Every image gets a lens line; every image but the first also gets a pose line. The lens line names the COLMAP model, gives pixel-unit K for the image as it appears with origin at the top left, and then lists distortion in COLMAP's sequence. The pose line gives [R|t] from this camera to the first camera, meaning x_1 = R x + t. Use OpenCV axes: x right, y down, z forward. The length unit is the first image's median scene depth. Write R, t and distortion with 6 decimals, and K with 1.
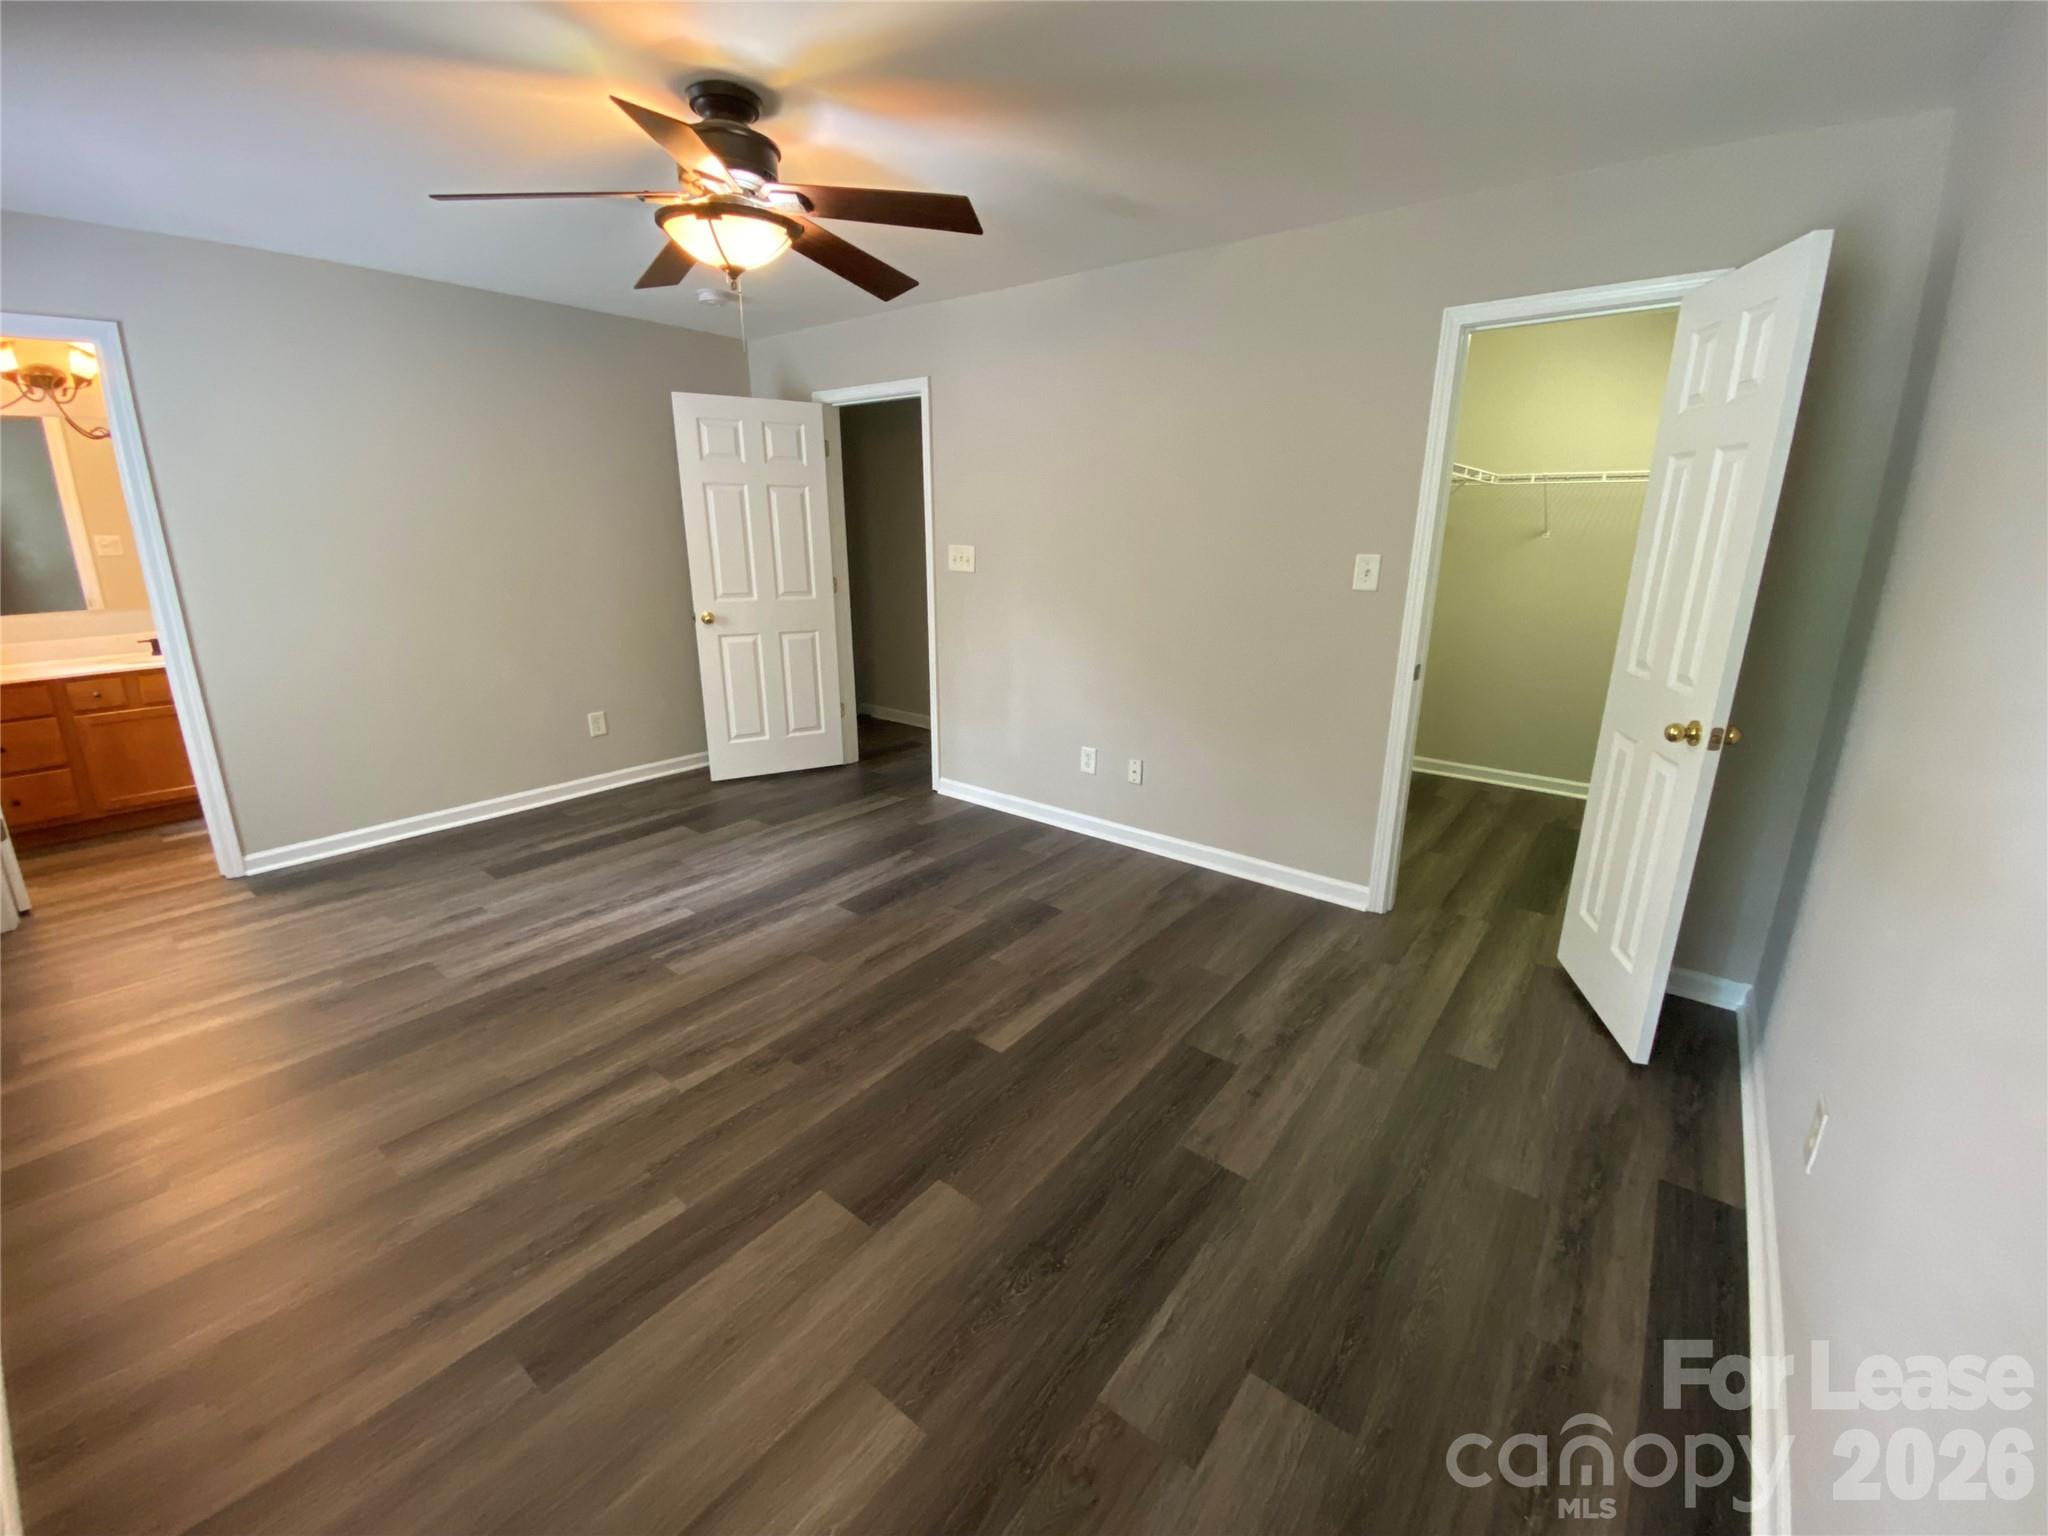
lens RADIAL K [[835.2, 0, 1019.3], [0, 835.2, 745.9], [0, 0, 1]] dist [0.018153, -0.017714]
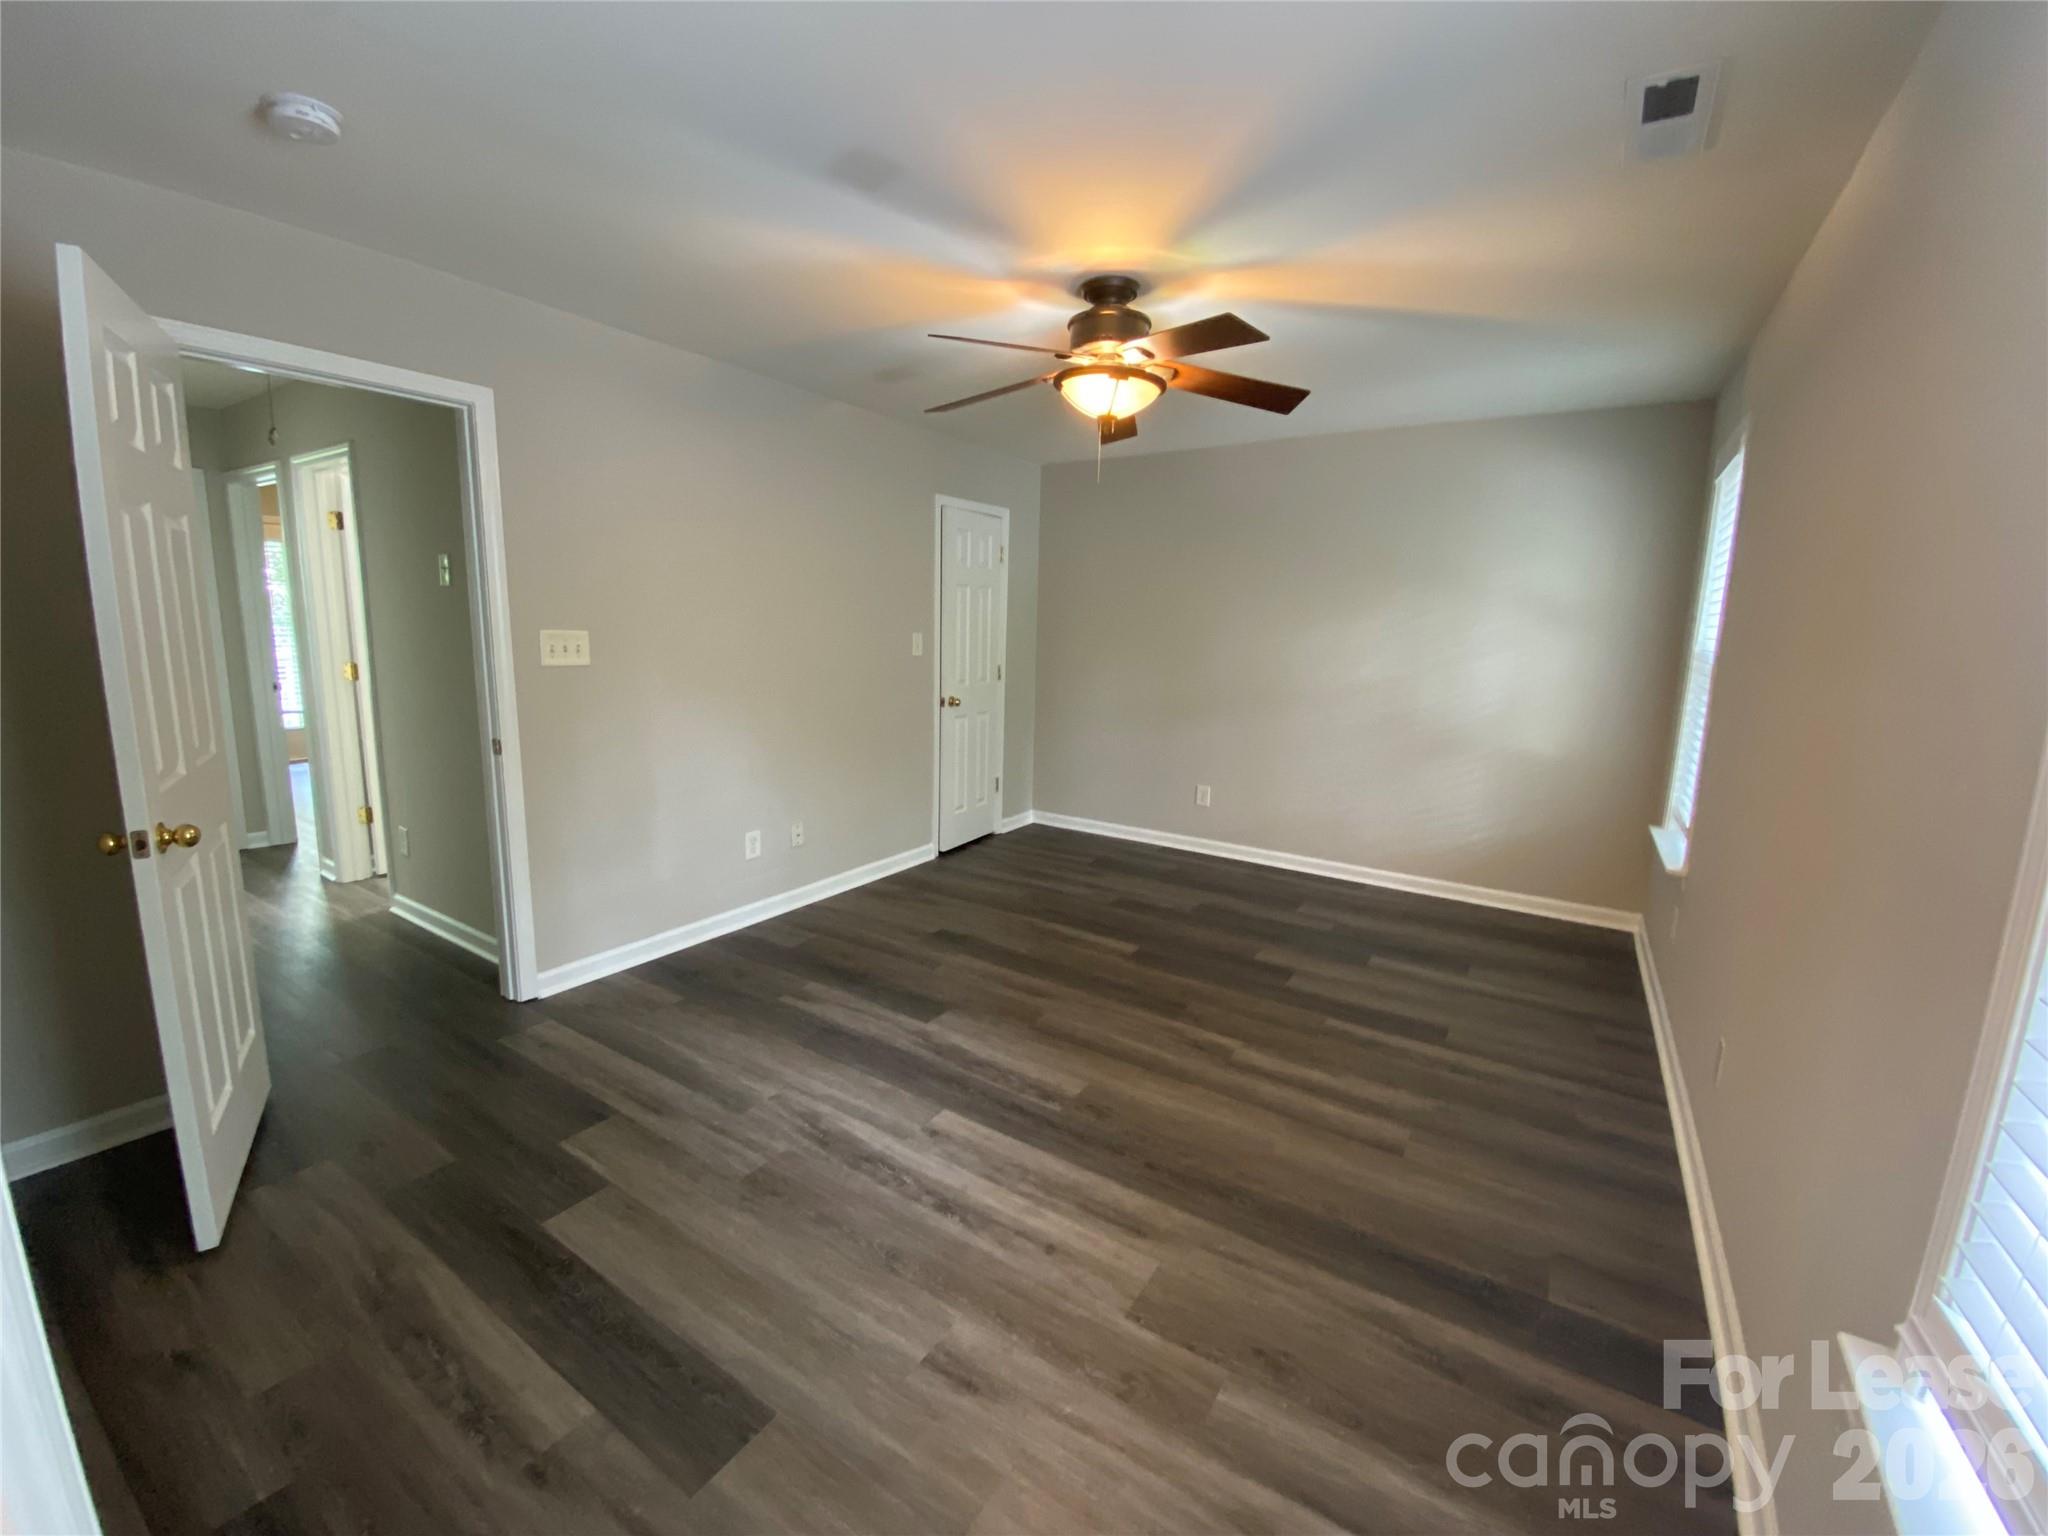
lens RADIAL K [[835.2, 0, 1019.3], [0, 835.2, 745.9], [0, 0, 1]] dist [0.018153, -0.017714]
pose [[-0.090304, -0.161176, 0.982786, -1.187562], [0.229542, 0.956880, 0.178019, -0.262714], [-0.969100, 0.241667, -0.049414, 0.963431]]
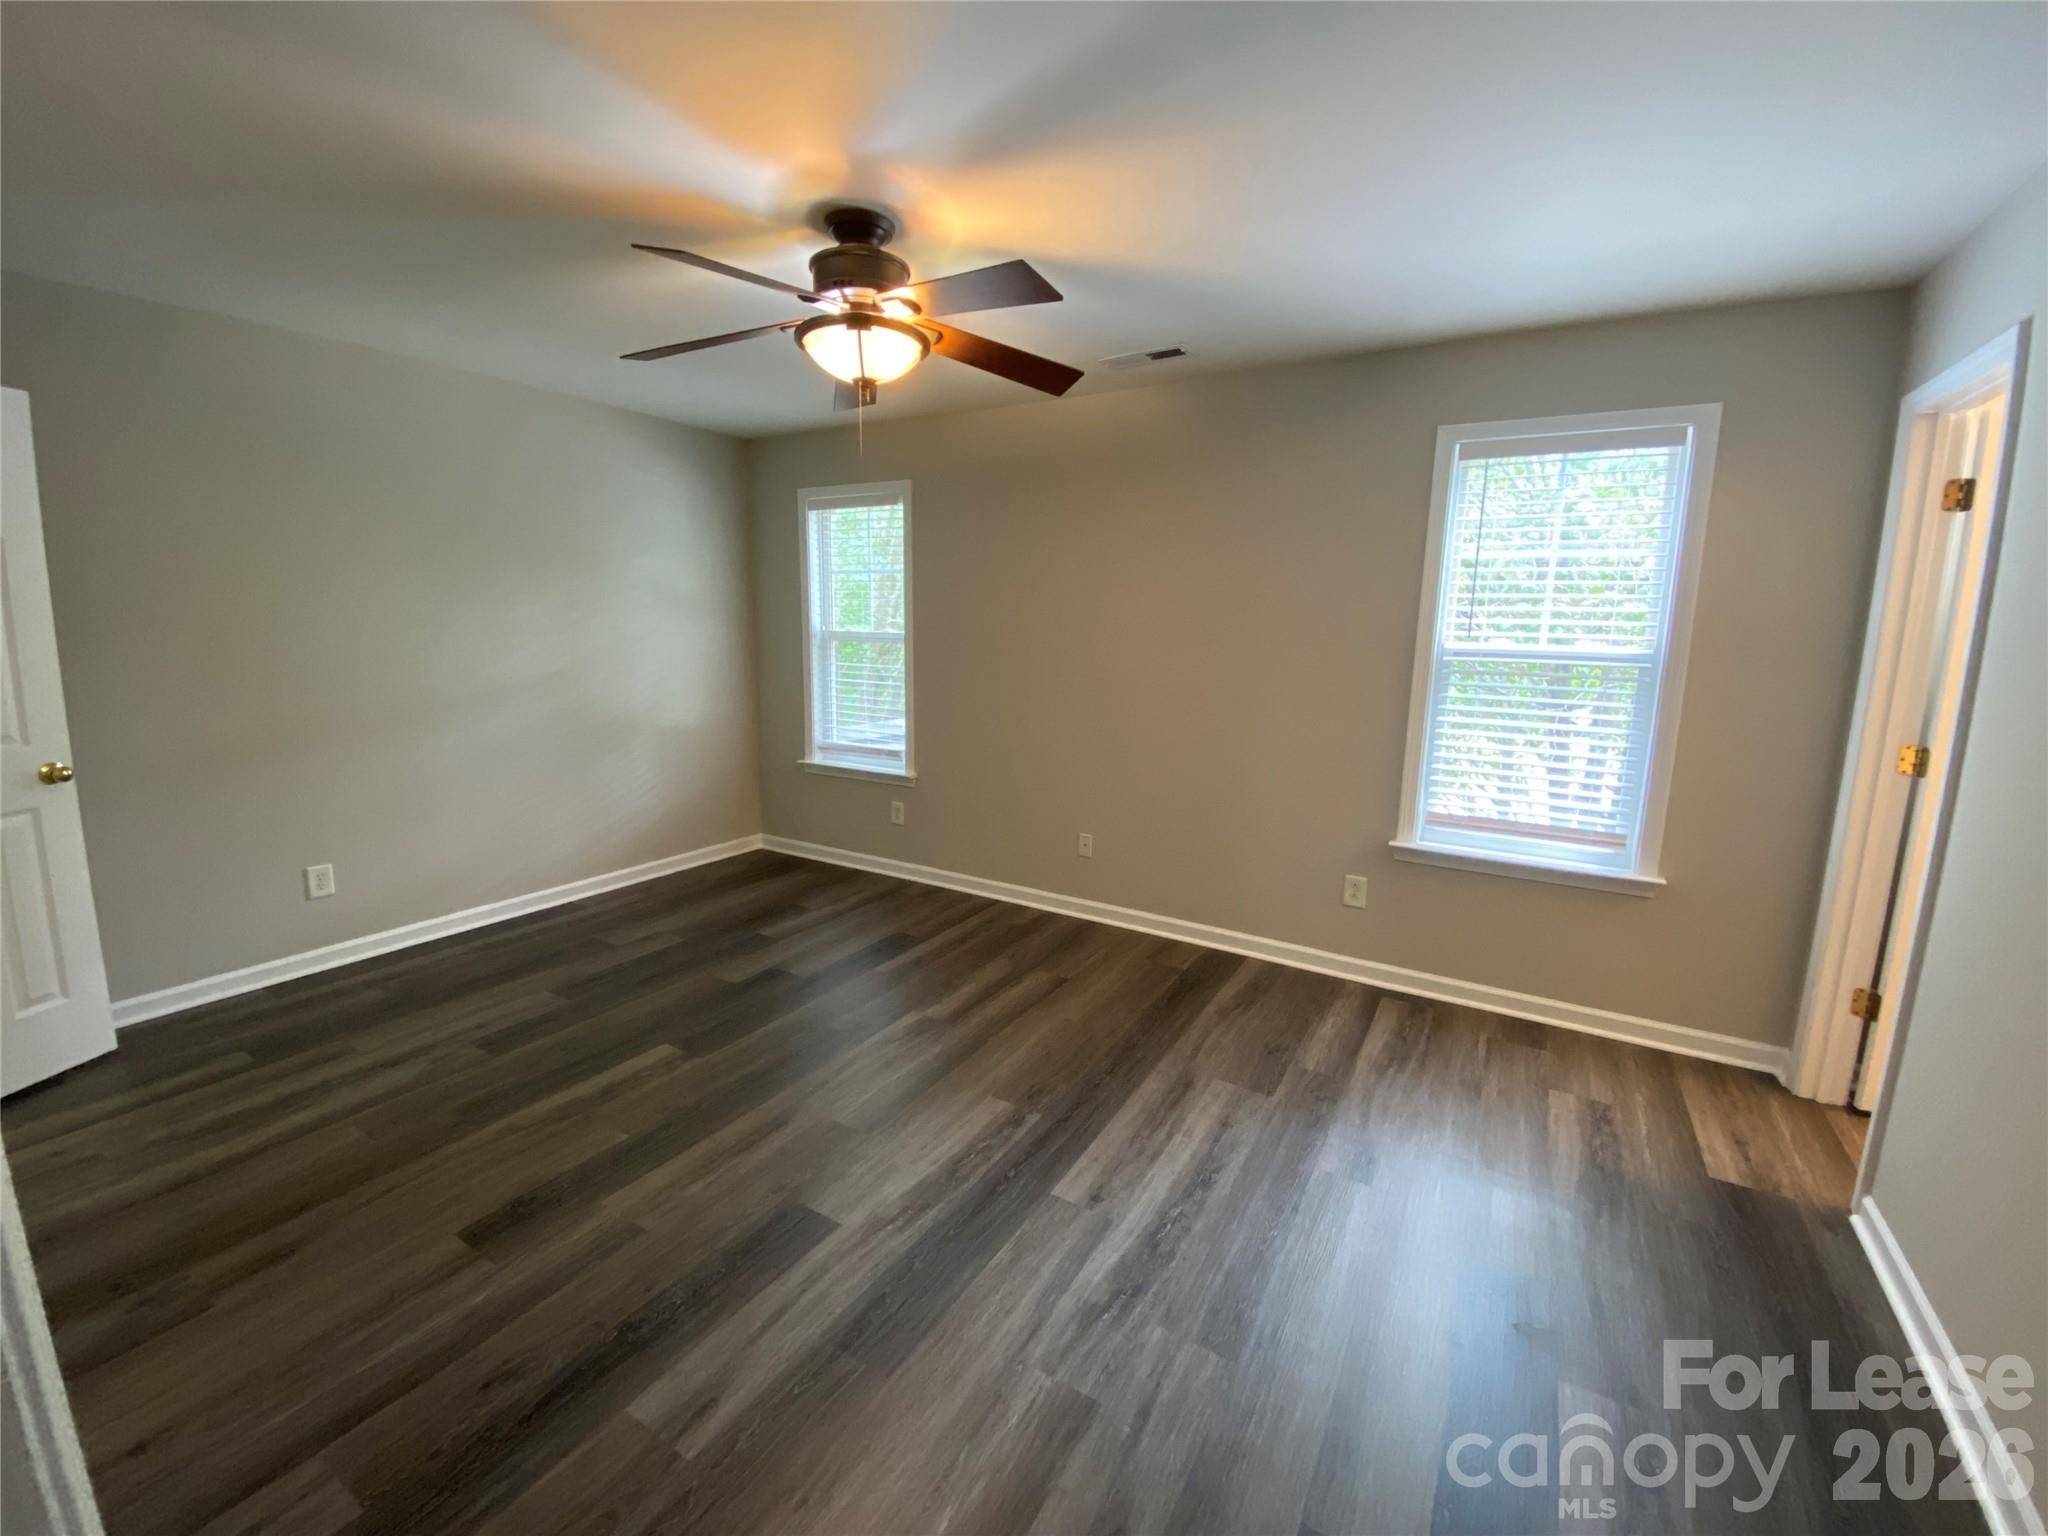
lens RADIAL K [[835.2, 0, 1019.3], [0, 835.2, 745.9], [0, 0, 1]] dist [0.018153, -0.017714]
pose [[-0.991948, -0.004995, -0.126547, -0.297859], [-0.055444, 0.915505, 0.398468, -0.428578], [0.113864, 0.402275, -0.908410, 1.584108]]
